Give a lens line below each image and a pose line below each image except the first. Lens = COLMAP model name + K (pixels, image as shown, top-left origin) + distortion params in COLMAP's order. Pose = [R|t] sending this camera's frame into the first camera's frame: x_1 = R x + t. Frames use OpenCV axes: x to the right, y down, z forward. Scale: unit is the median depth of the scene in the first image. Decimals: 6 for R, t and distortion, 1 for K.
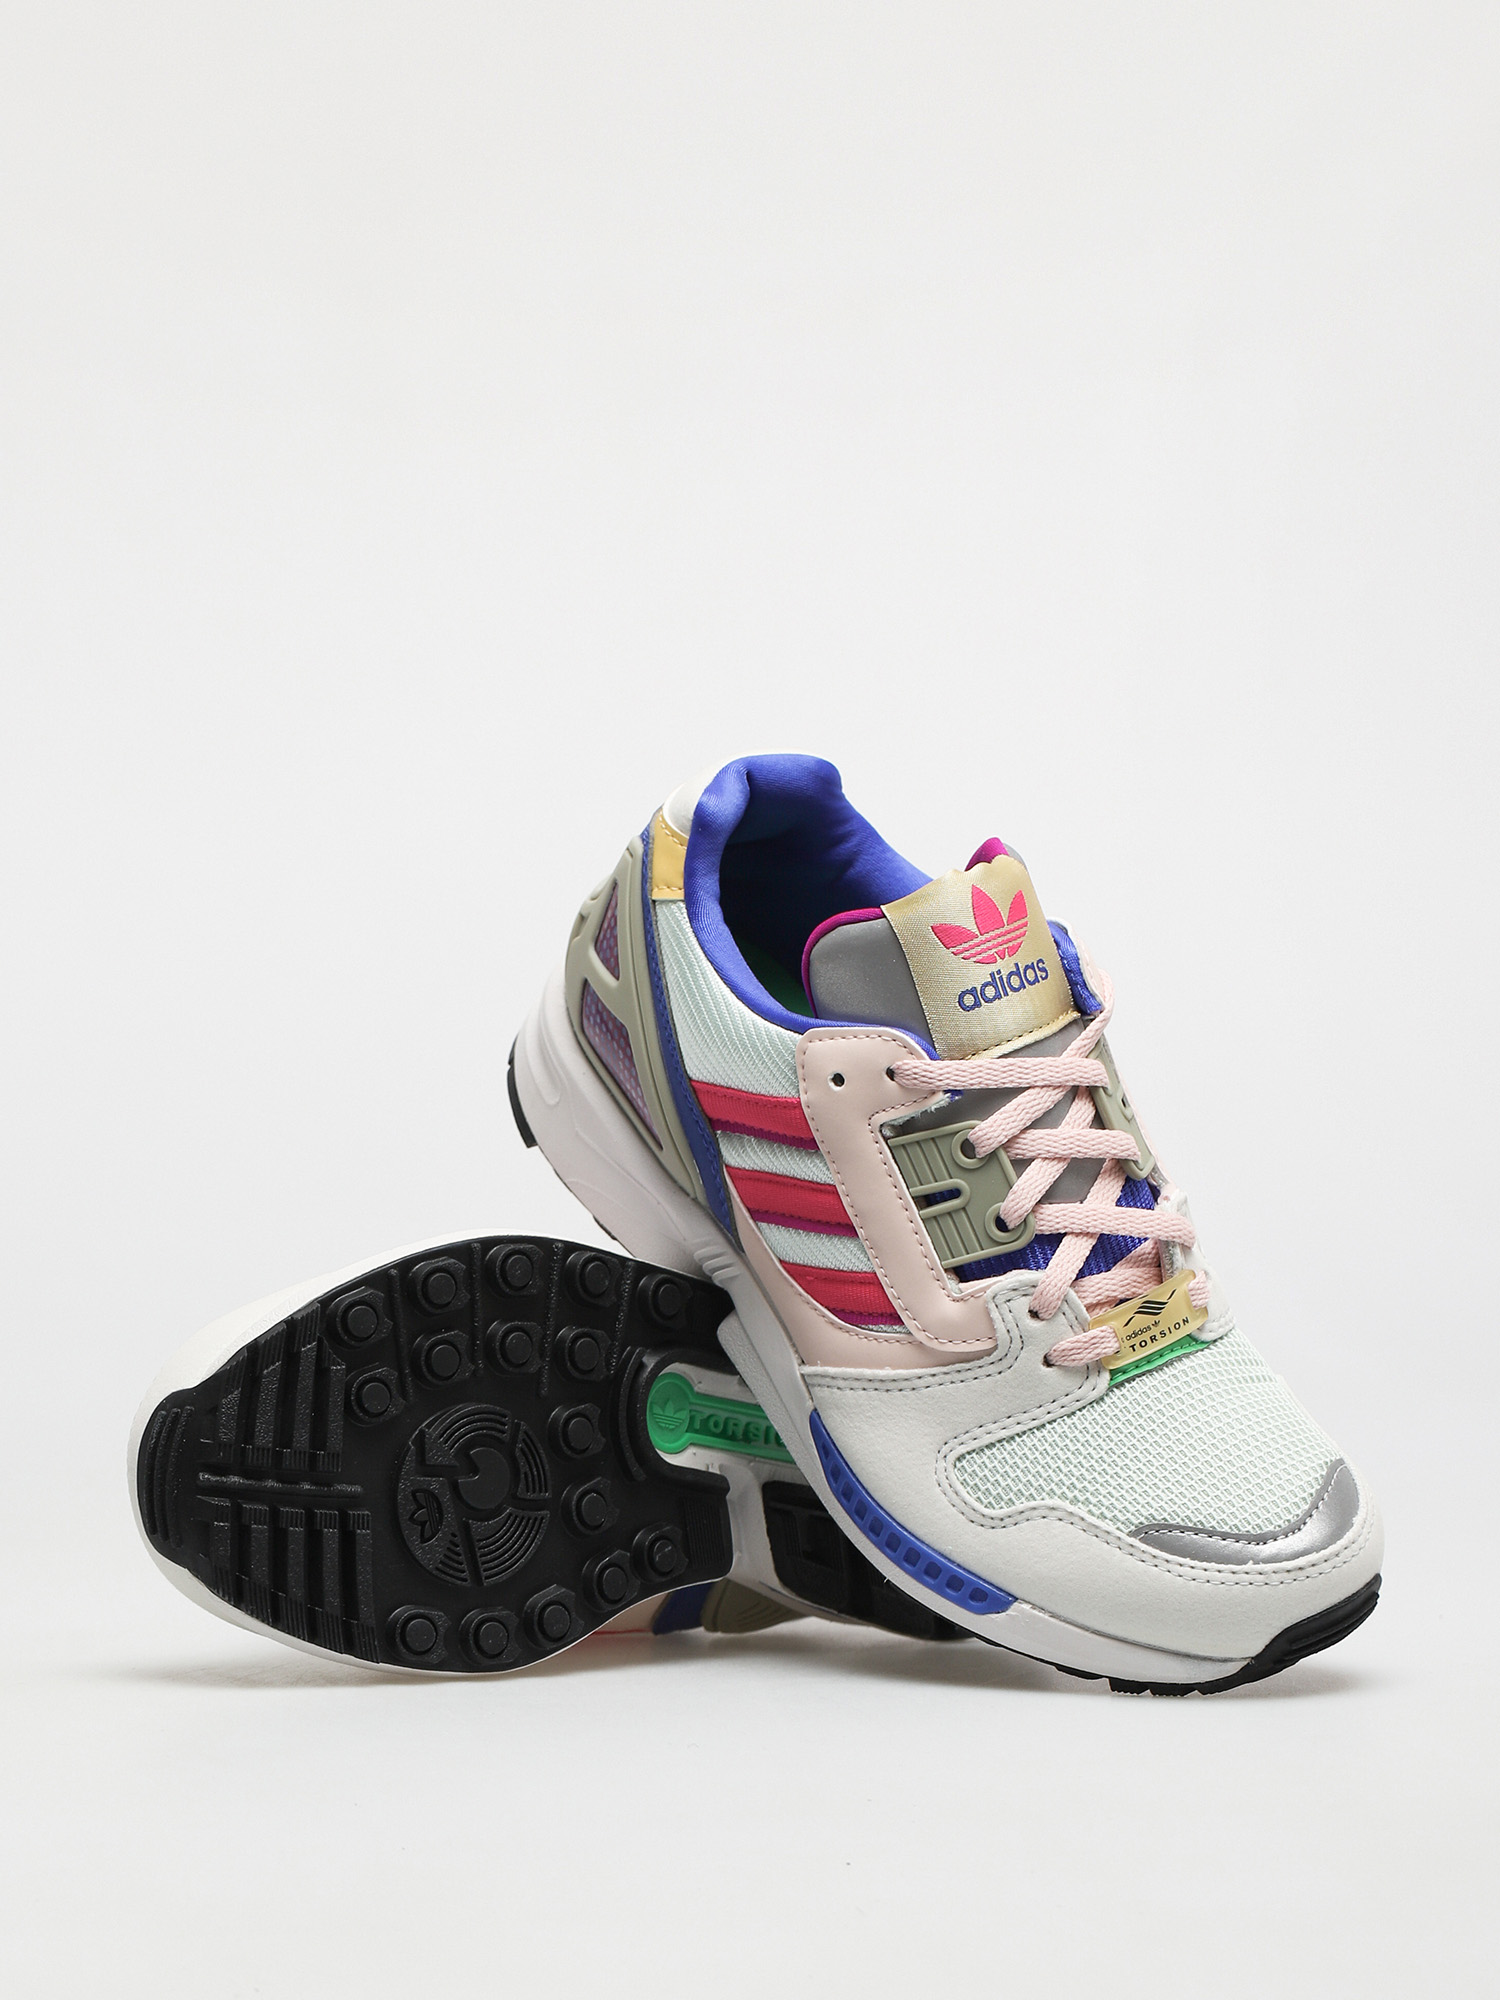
lens RADIAL K [[7524.1, 0, 744.8], [0, 7524.1, 1001.0], [0, 0, 1]] dist [-0.410477, 0.000000]
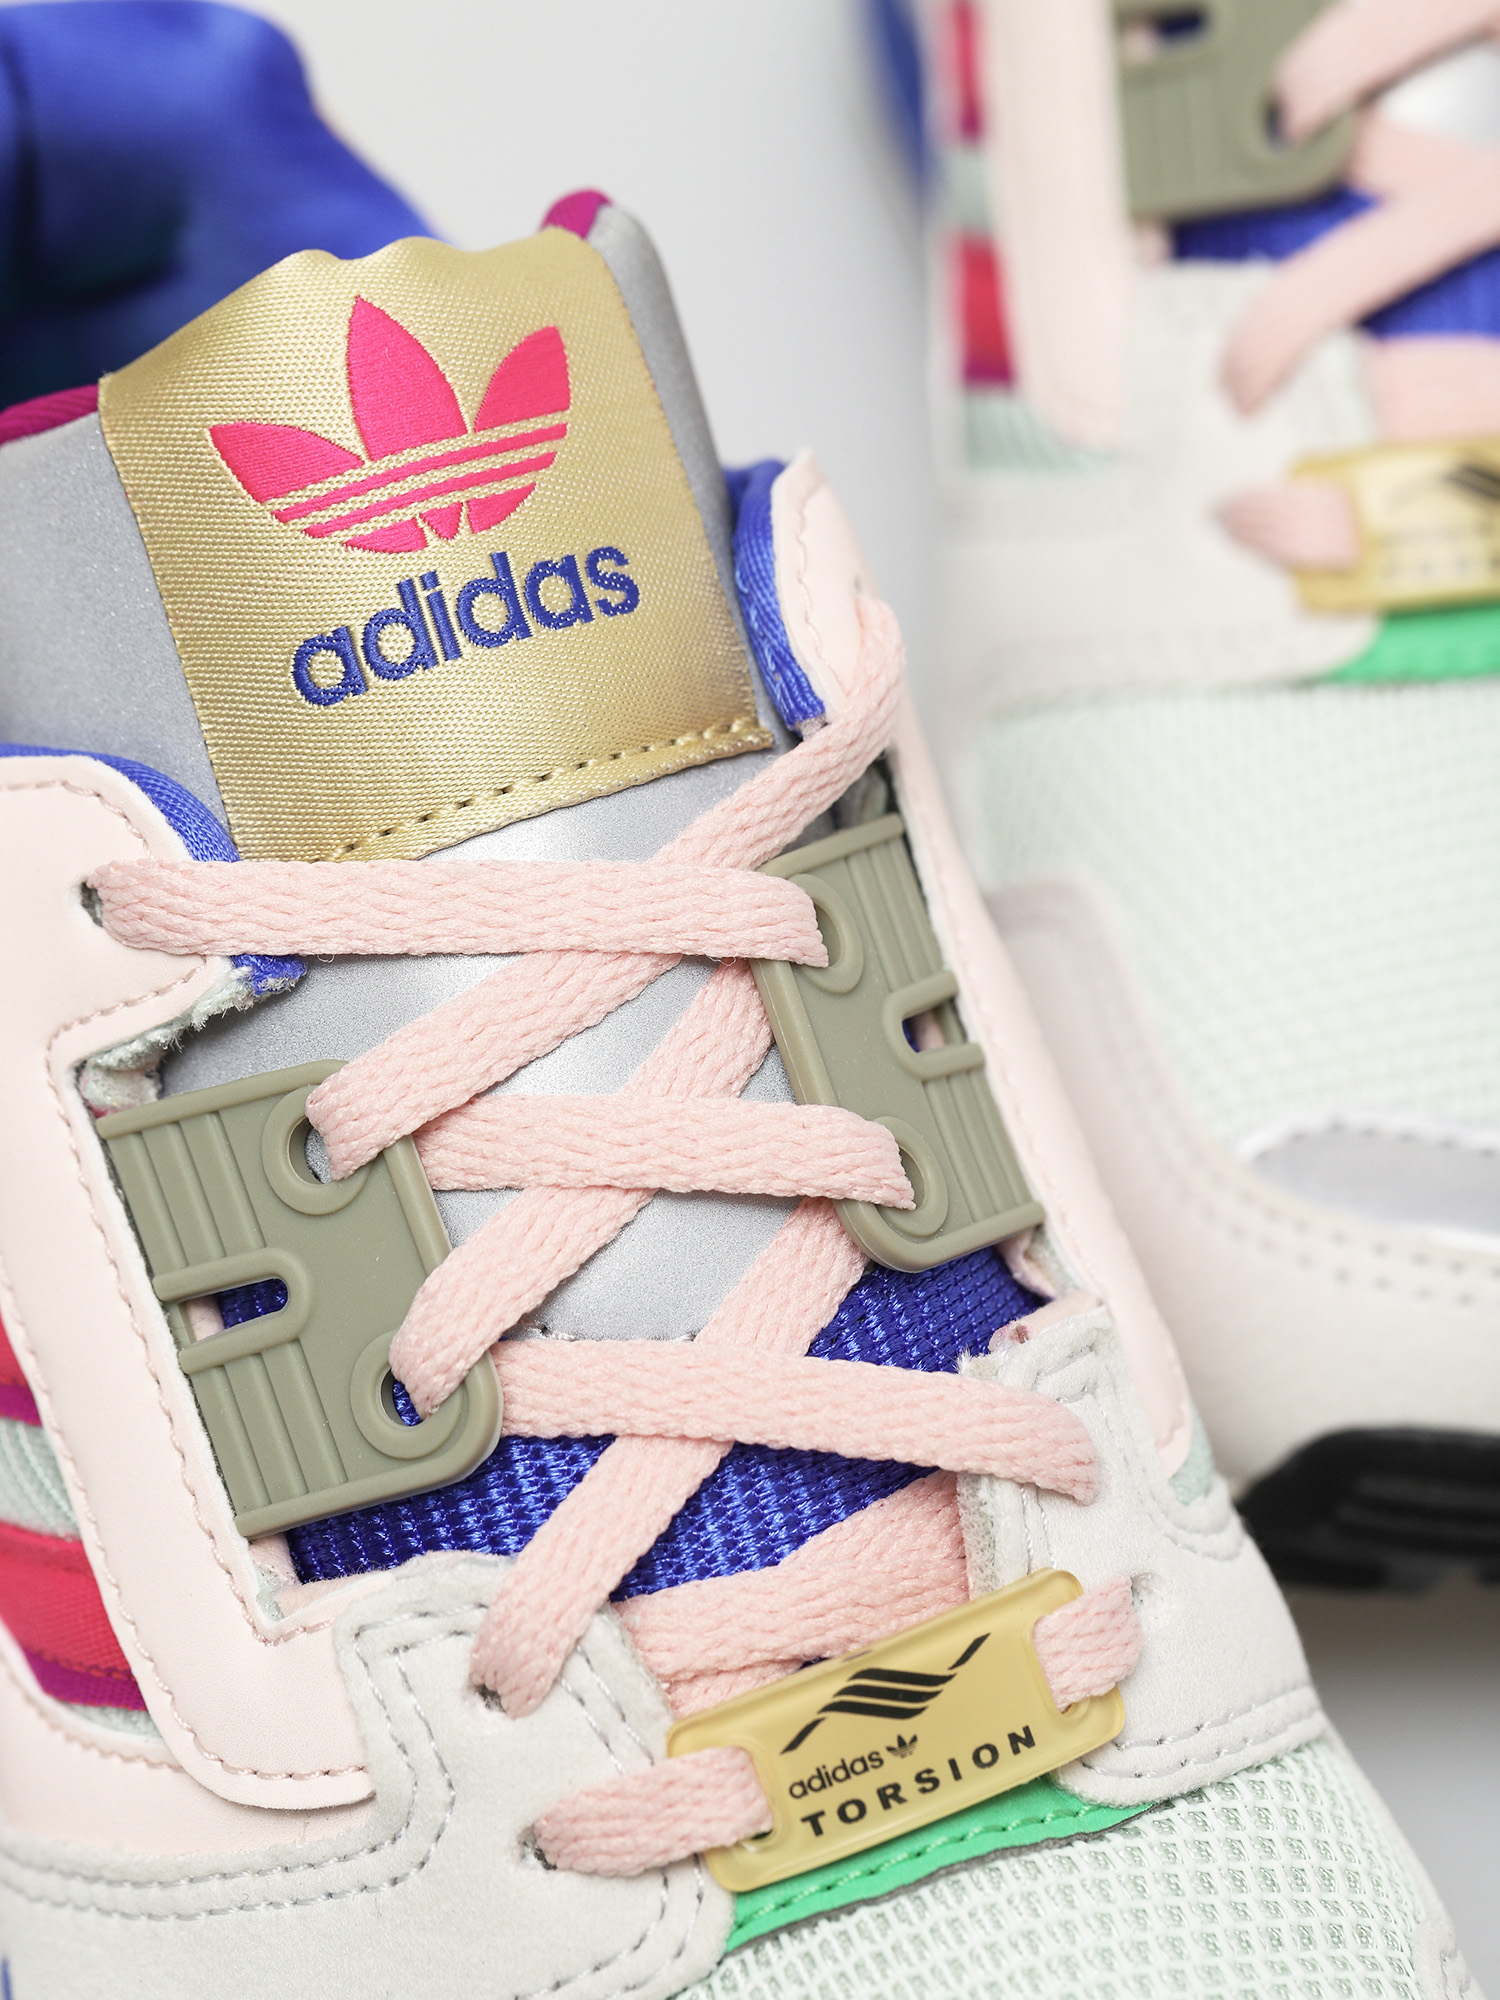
lens RADIAL K [[7524.1, 0, 749.9], [0, 7524.1, 995.9], [0, 0, 1]] dist [-0.410477, 0.000000]
pose [[0.946865, 0.016383, -0.321214, 0.145142], [-0.021168, 0.999711, -0.011410, 0.016424], [0.320934, 0.017604, 0.946938, 0.713078]]
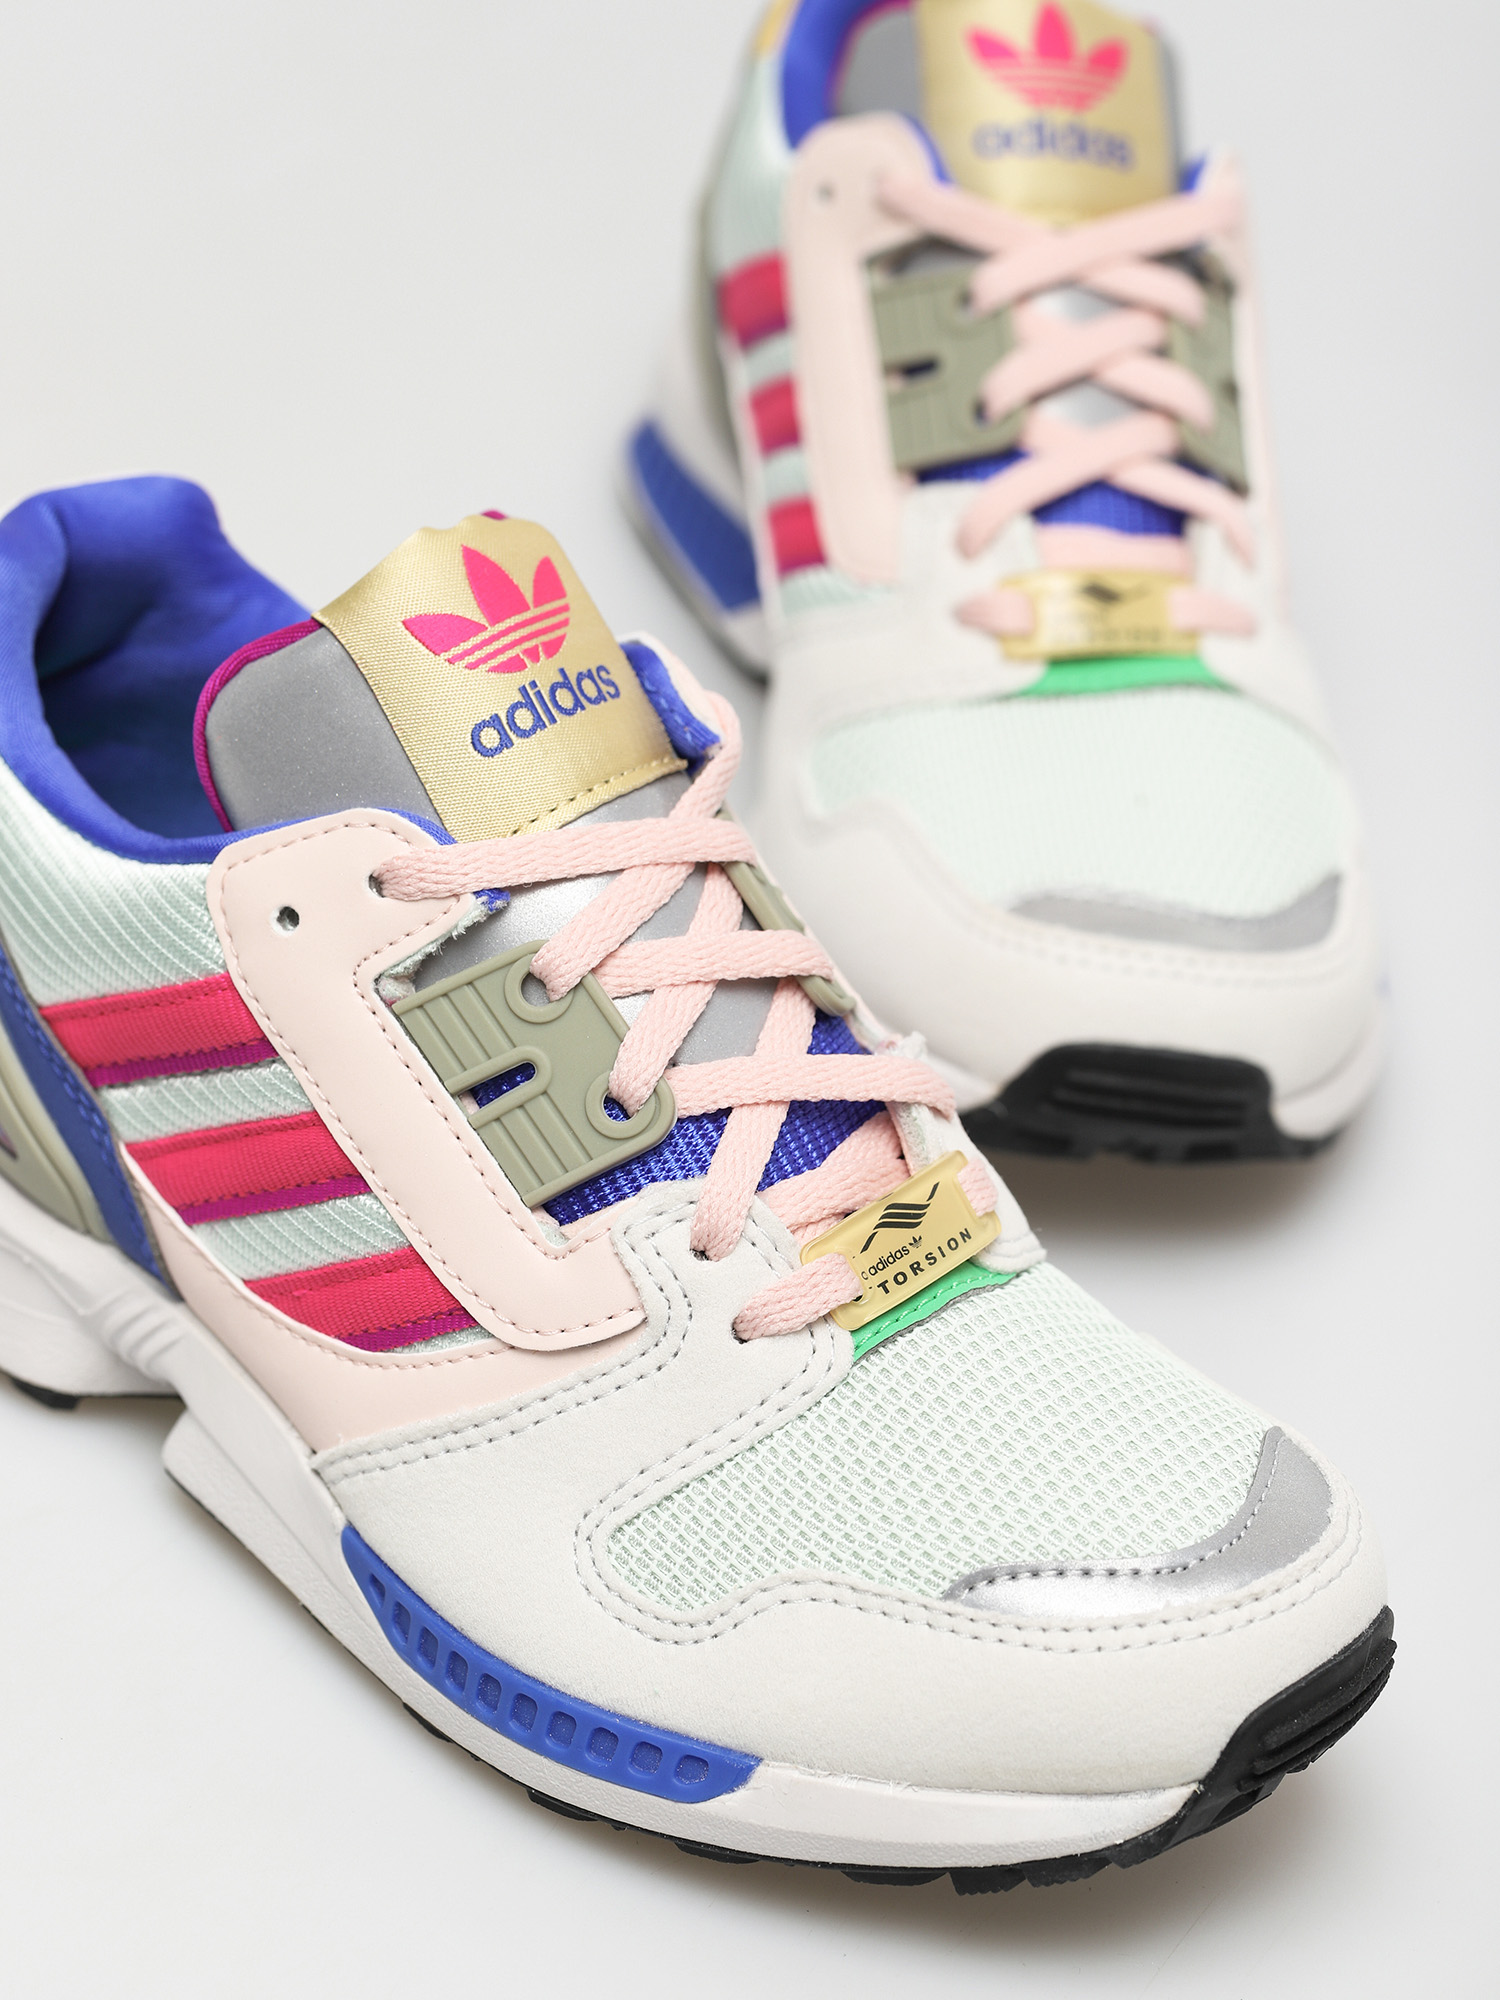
lens RADIAL K [[7524.1, 0, 752.0], [0, 7524.1, 1000.1], [0, 0, 1]] dist [-0.410477, 0.000000]
pose [[0.982009, -0.164780, 0.092224, -0.006533], [0.177683, 0.971663, -0.155883, 0.111358], [-0.063924, 0.169465, 0.983461, 0.441437]]
